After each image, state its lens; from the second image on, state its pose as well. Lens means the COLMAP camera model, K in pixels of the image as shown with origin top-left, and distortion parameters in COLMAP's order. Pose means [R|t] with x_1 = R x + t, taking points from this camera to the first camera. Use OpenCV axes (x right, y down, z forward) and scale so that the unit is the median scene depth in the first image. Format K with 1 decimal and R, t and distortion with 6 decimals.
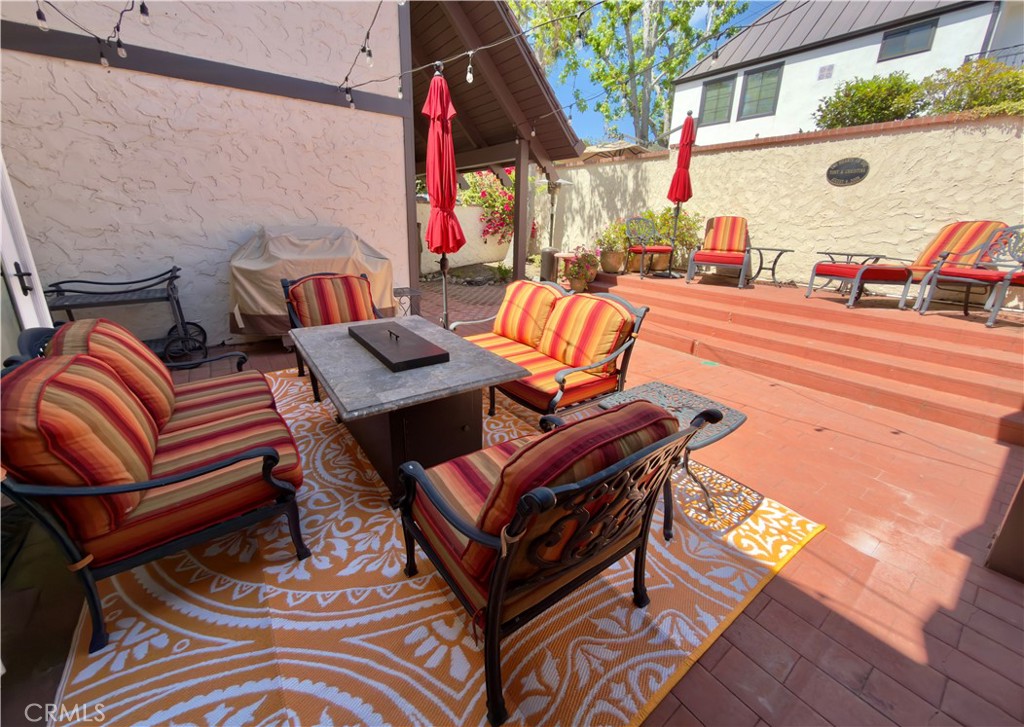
lens RADIAL K [[411.2, 0, 507.1], [0, 411.2, 343.1], [0, 0, 1]] dist [-0.001151, 0.000366]
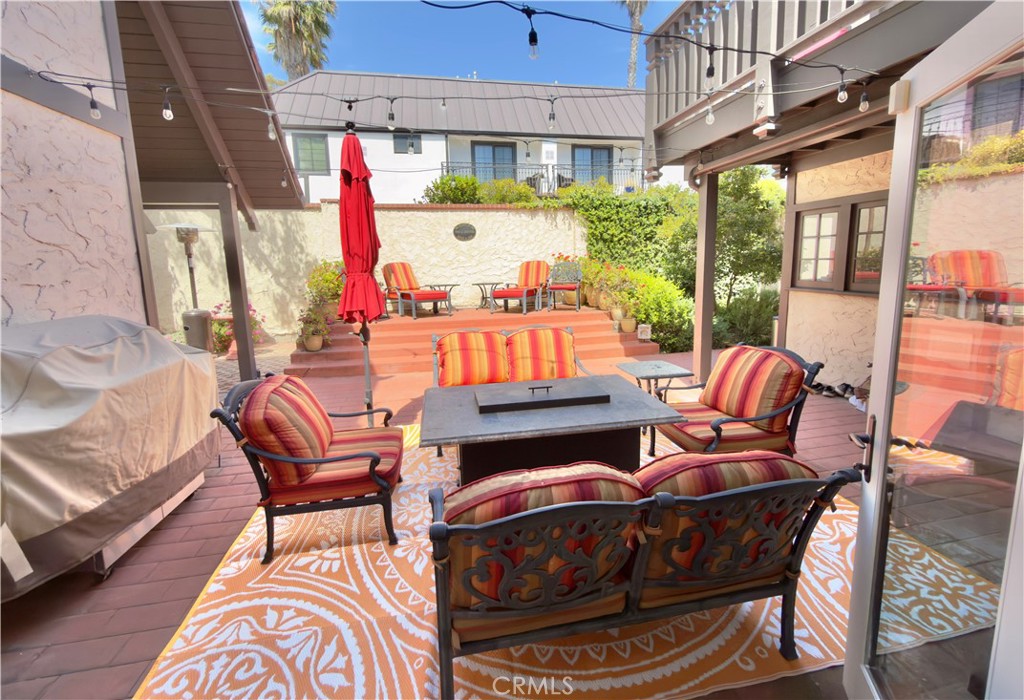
lens RADIAL K [[416.9, 0, 513.3], [0, 416.9, 318.1], [0, 0, 1]] dist [0.000183, -0.000014]
pose [[0.428605, -0.159290, 0.889340, -0.525182], [0.287061, 0.957339, 0.033124, -0.109955], [-0.856676, 0.241098, 0.456046, 0.216687]]
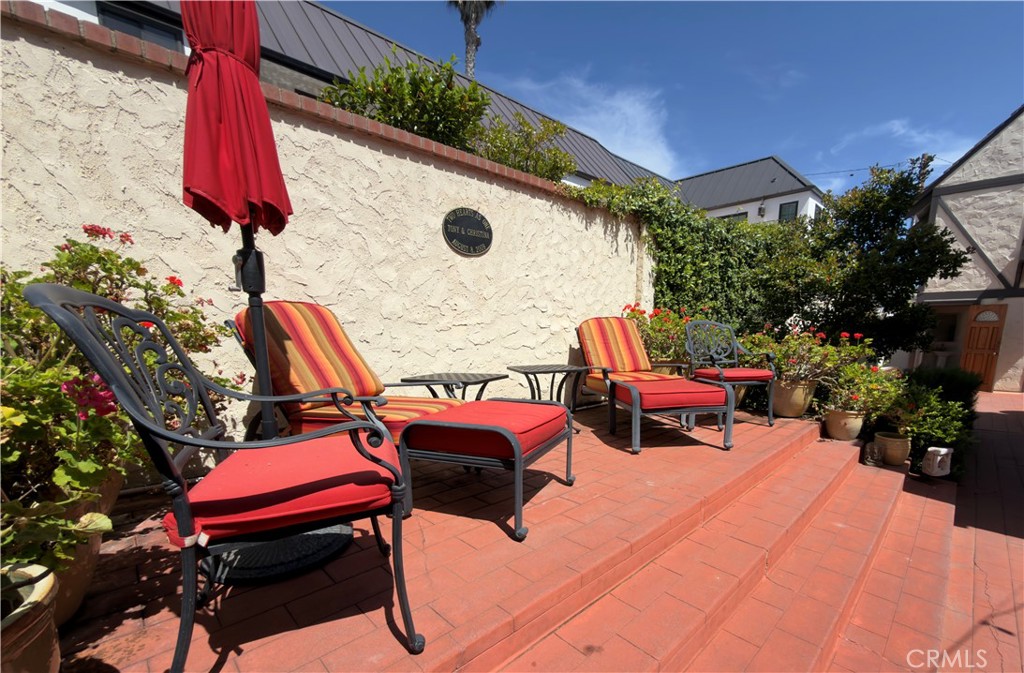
lens RADIAL K [[430.2, 0, 541.5], [0, 430.2, 400.5], [0, 0, 1]] dist [-0.000640, -0.000075]
pose [[-0.151805, -0.191216, 0.969738, 0.184126], [0.273581, 0.934649, 0.227124, -0.306537], [-0.949794, 0.299781, -0.089572, 1.030598]]
